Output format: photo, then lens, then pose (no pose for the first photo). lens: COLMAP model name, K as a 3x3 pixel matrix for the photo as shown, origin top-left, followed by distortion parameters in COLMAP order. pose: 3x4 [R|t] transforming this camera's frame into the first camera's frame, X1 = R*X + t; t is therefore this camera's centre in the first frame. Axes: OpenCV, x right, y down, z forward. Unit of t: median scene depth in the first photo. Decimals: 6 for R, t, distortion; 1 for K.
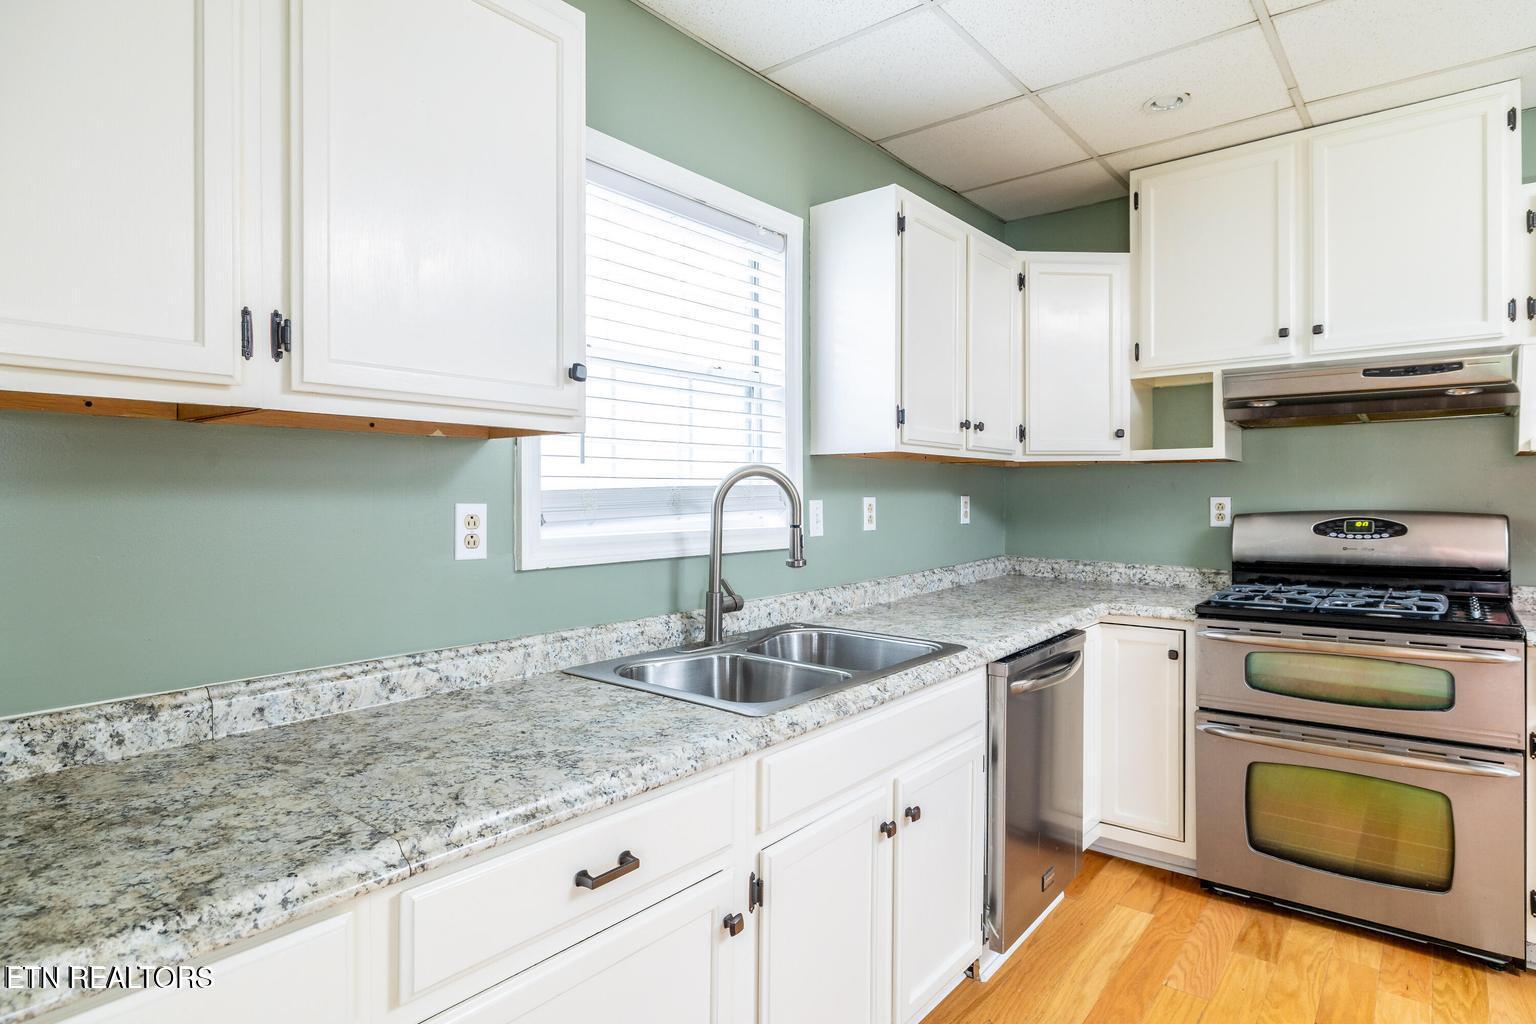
lens RADIAL K [[847.6, 0, 763.5], [0, 847.6, 502.1], [0, 0, 1]] dist [-0.000662, 0.000535]
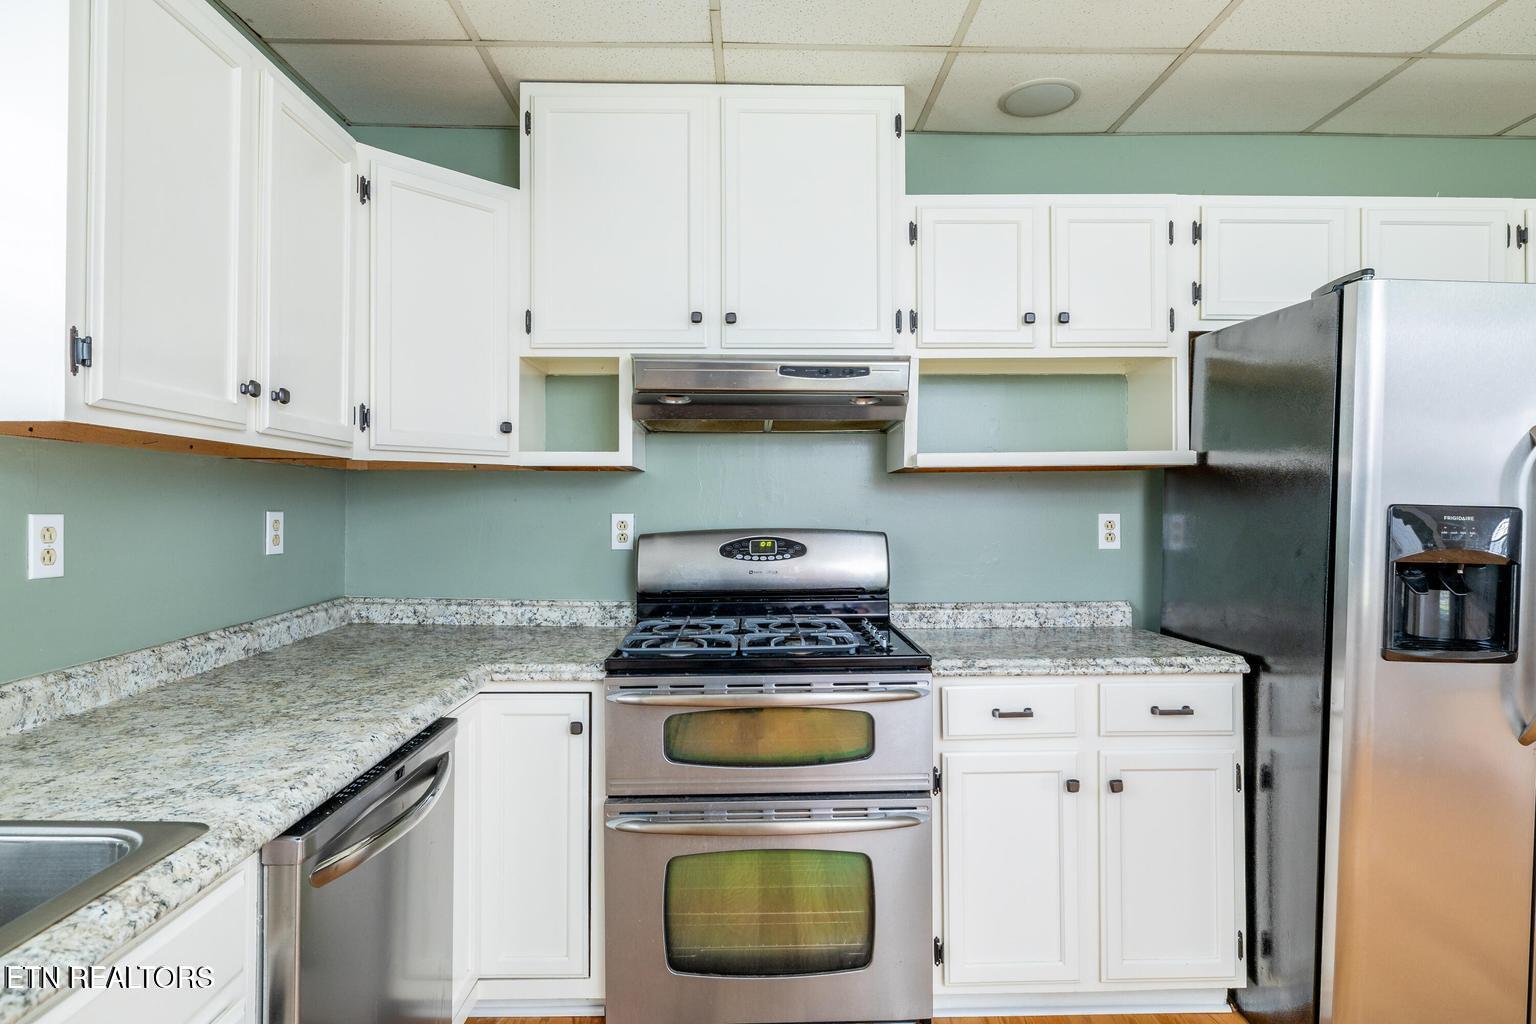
lens RADIAL K [[847.6, 0, 772.0], [0, 847.6, 503.1], [0, 0, 1]] dist [-0.000662, 0.000535]
pose [[0.758556, 0.008827, 0.651549, 0.130990], [0.001363, 0.999885, -0.015133, -0.004290], [-0.651607, 0.012367, 0.758456, 0.328956]]
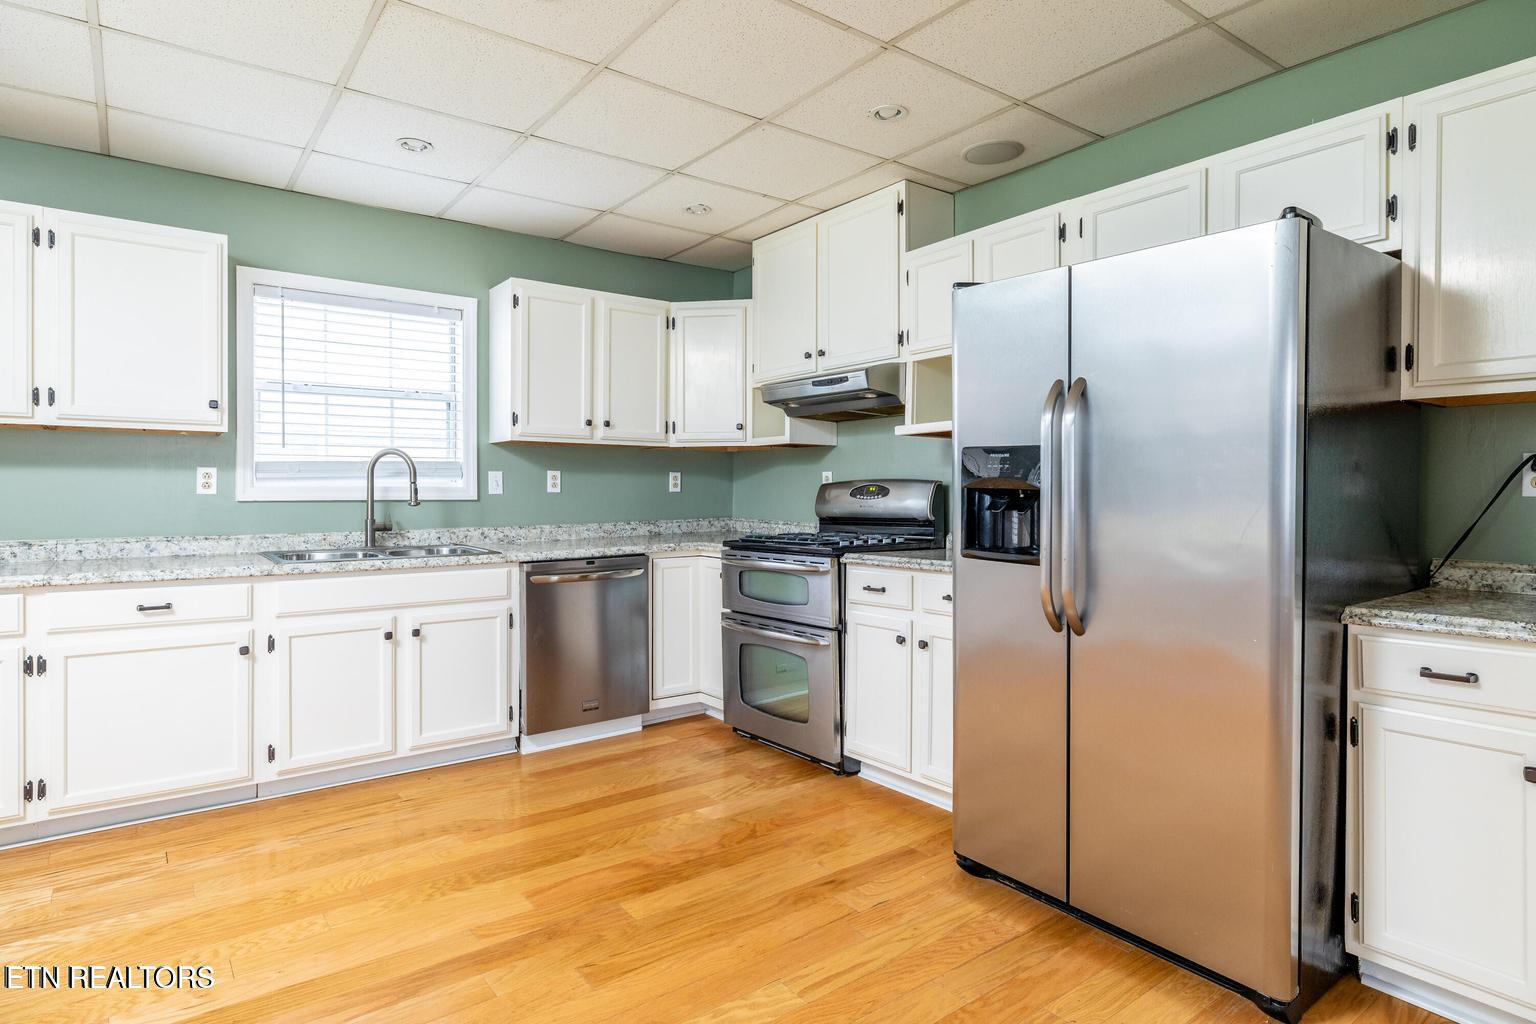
lens RADIAL K [[847.6, 0, 773.9], [0, 847.6, 498.8], [0, 0, 1]] dist [-0.000662, 0.000535]
pose [[0.972559, 0.005187, -0.232597, 0.920695], [-0.004741, 0.999986, 0.002476, 0.041465], [0.232606, -0.001305, 0.972570, -0.426265]]
